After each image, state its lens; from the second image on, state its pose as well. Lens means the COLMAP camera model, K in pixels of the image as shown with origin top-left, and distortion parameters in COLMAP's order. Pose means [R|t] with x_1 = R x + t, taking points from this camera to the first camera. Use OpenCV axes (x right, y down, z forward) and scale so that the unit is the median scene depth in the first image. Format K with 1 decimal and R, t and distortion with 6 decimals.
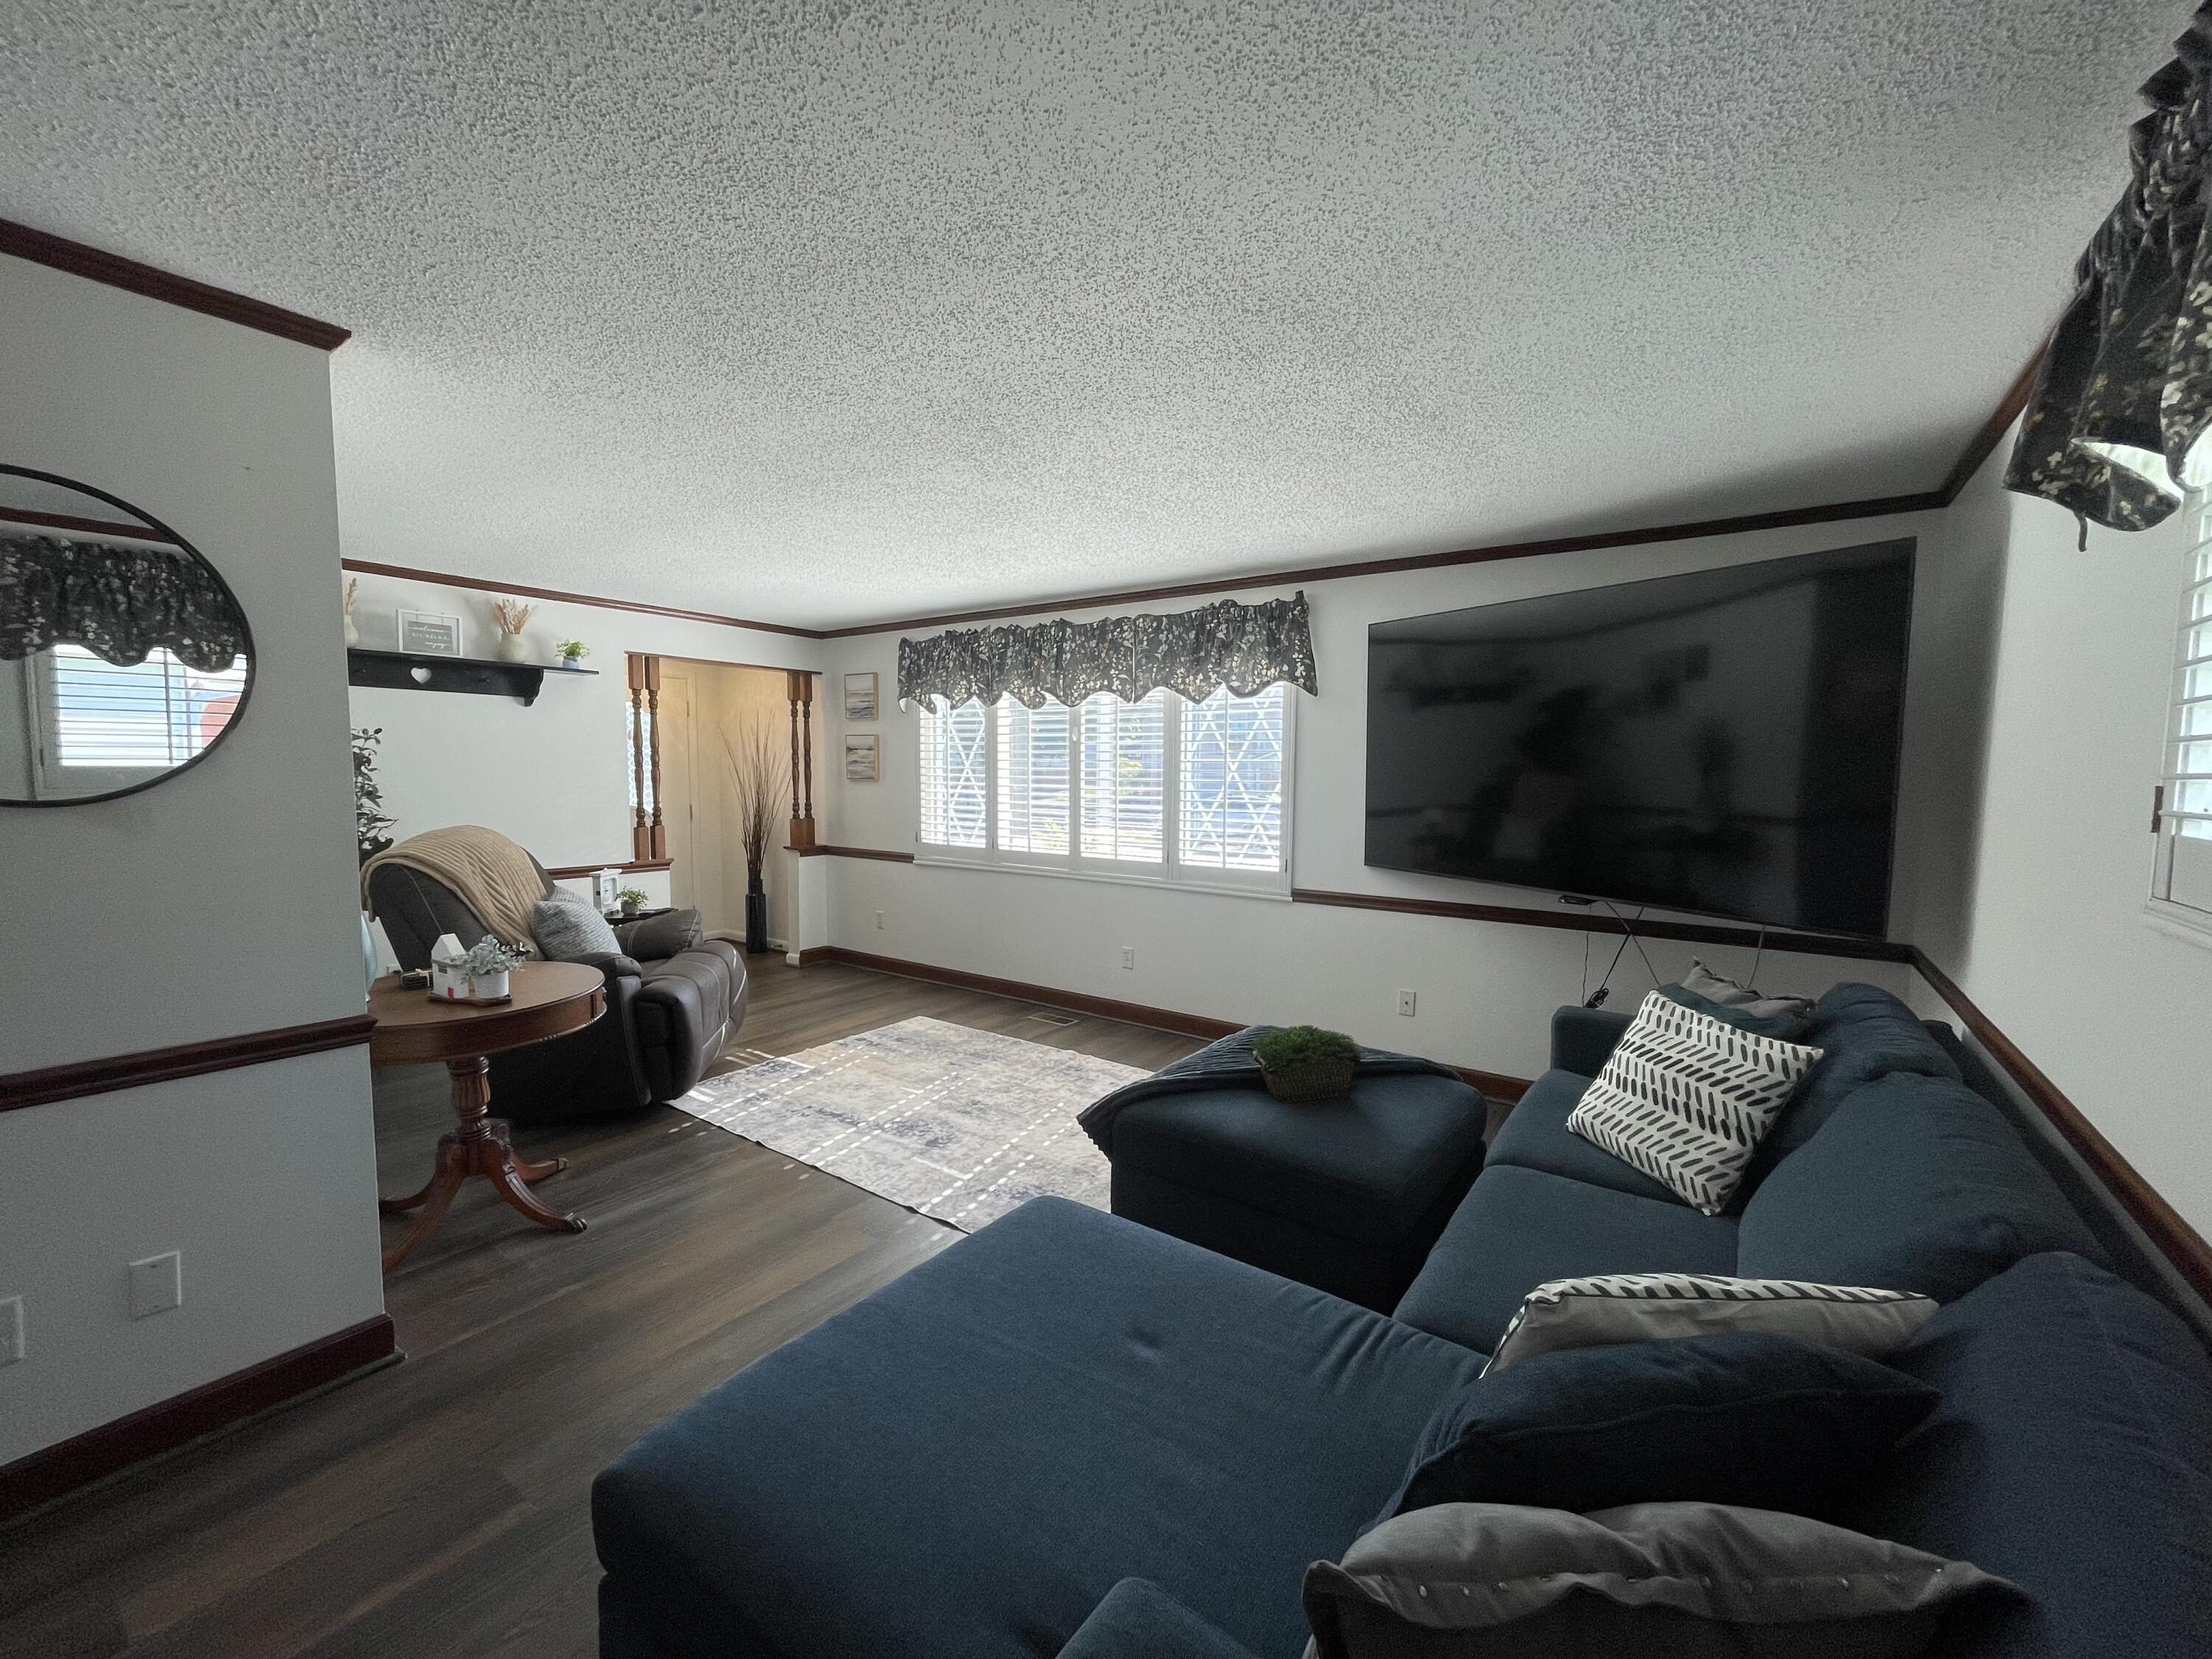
lens RADIAL K [[892.6, 0, 1103.2], [0, 892.6, 837.2], [0, 0, 1]] dist [0.000784, -0.000297]
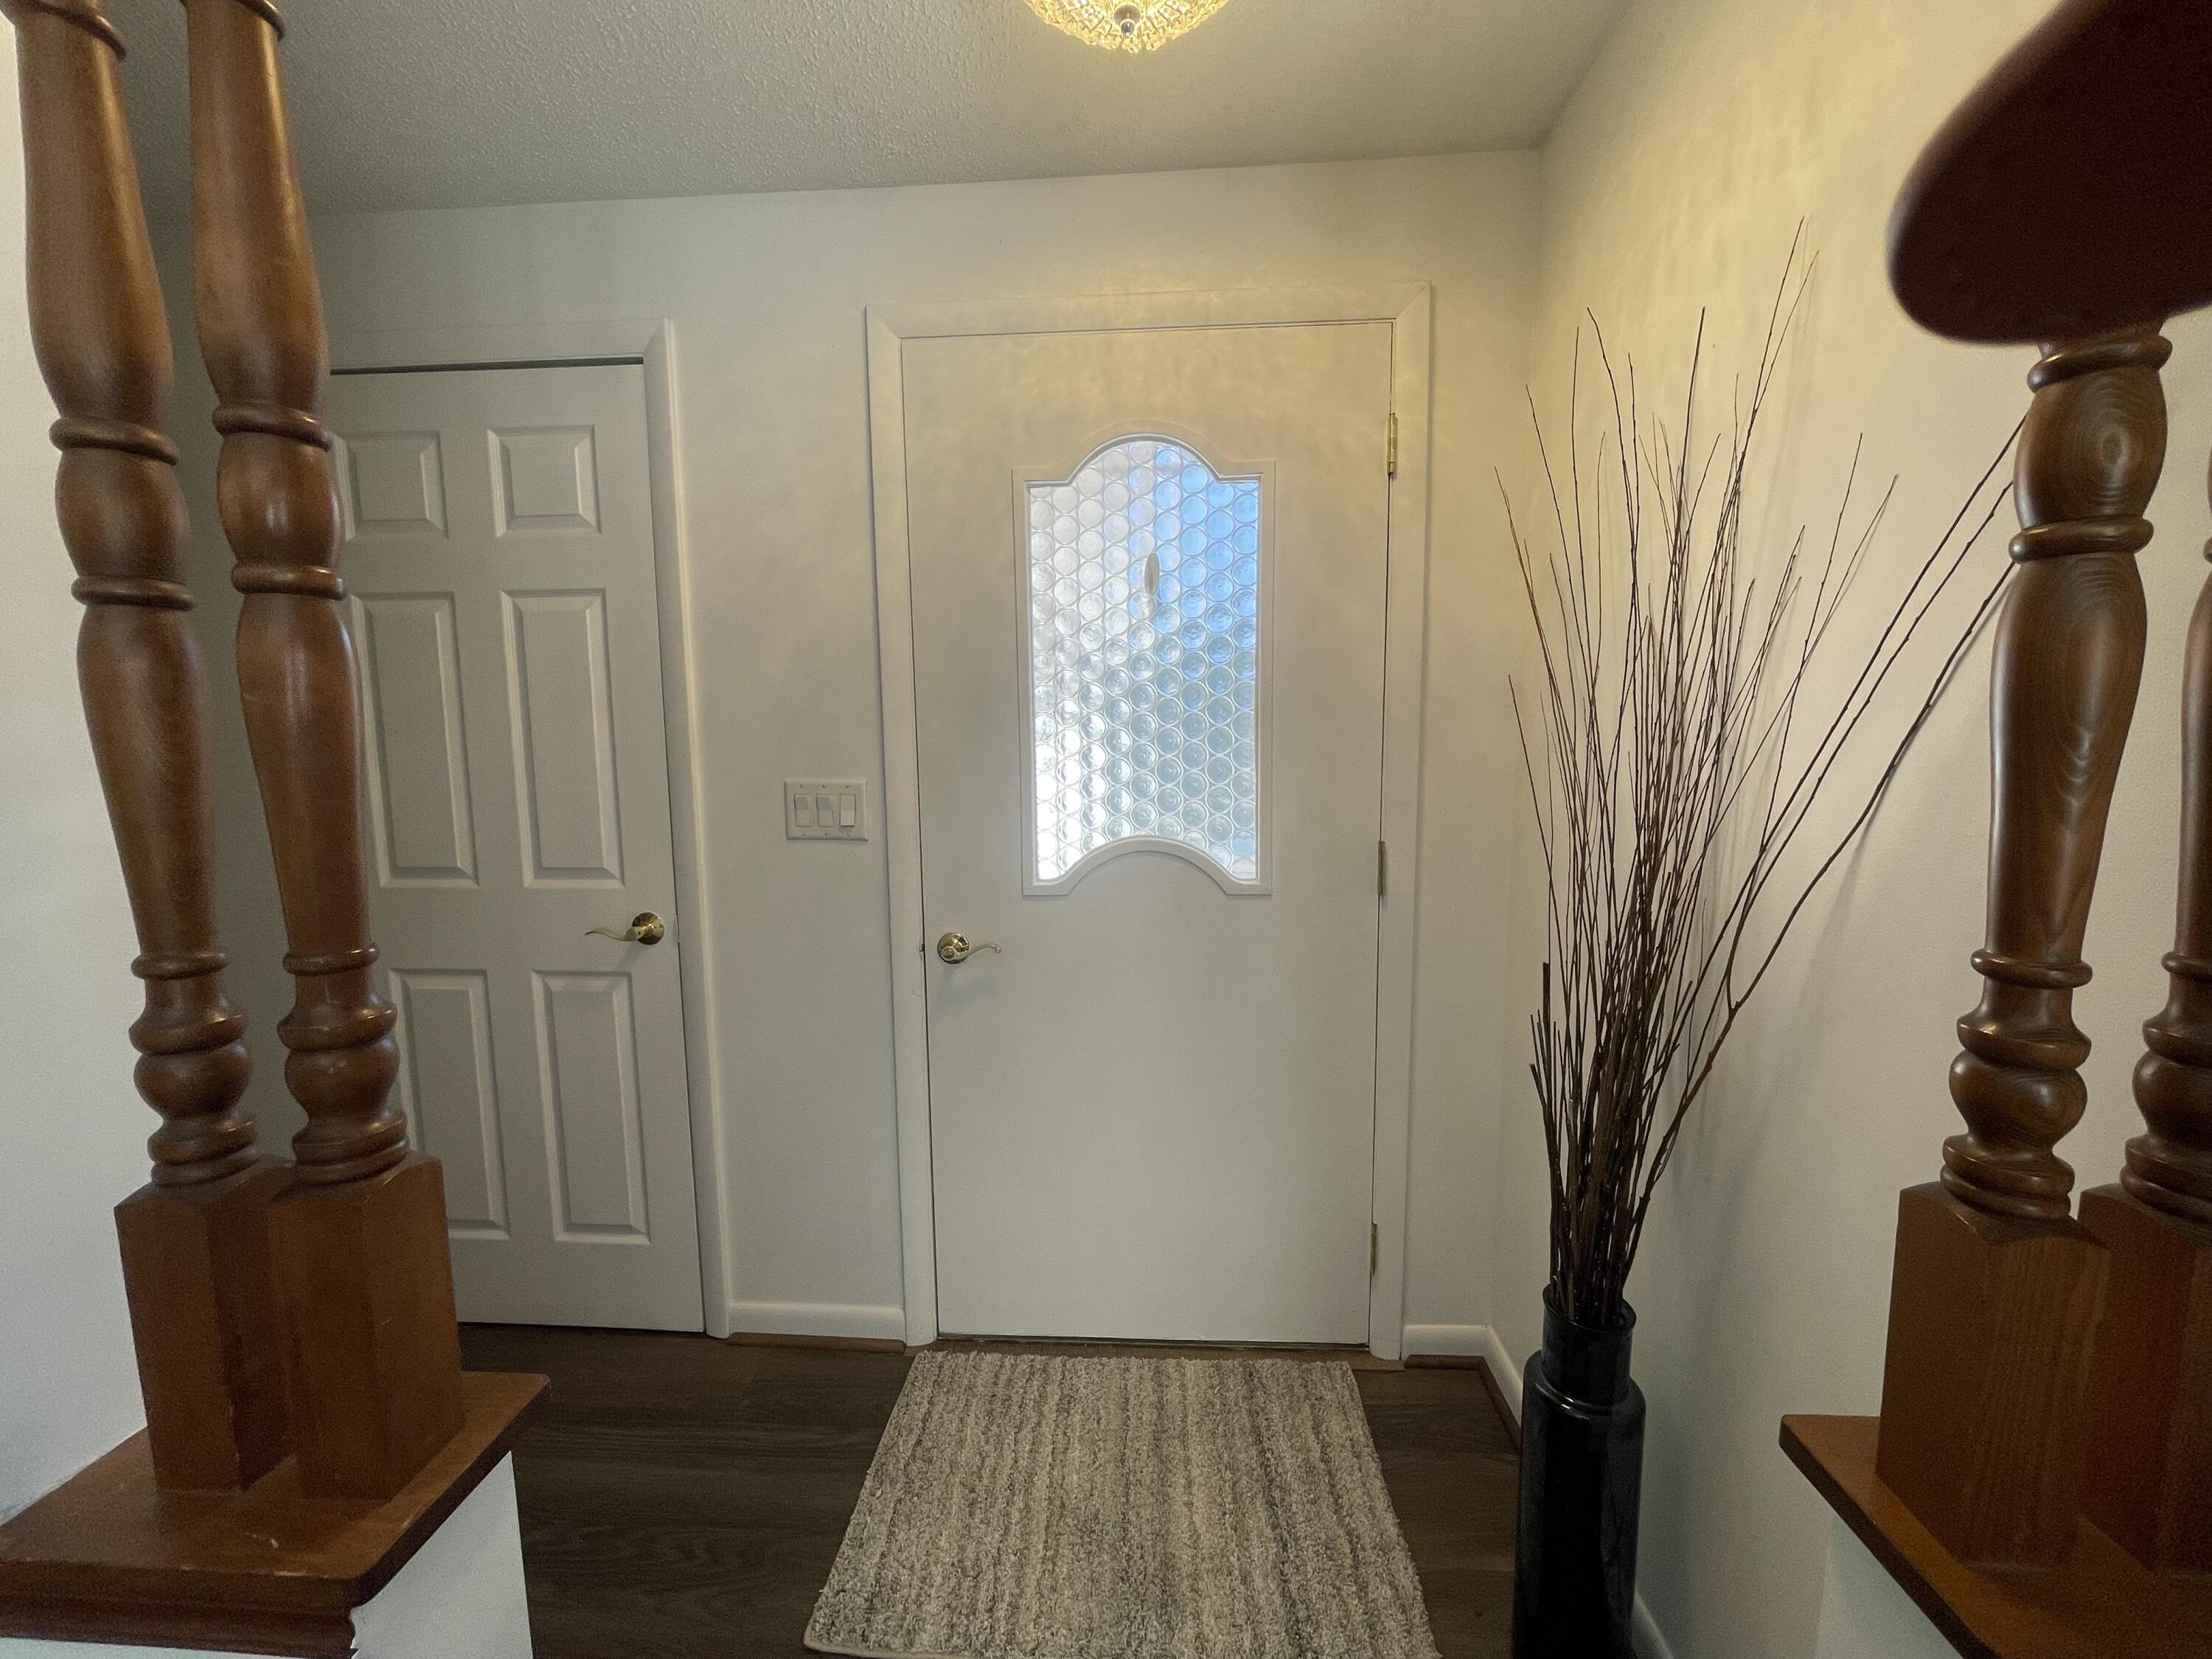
lens RADIAL K [[892.6, 0, 1122.7], [0, 892.6, 844.0], [0, 0, 1]] dist [0.000784, -0.000297]
pose [[0.526843, 0.086327, -0.845567, -0.471526], [-0.055096, 0.996205, 0.067378, -0.079098], [0.848175, 0.011090, 0.529600, 1.315027]]
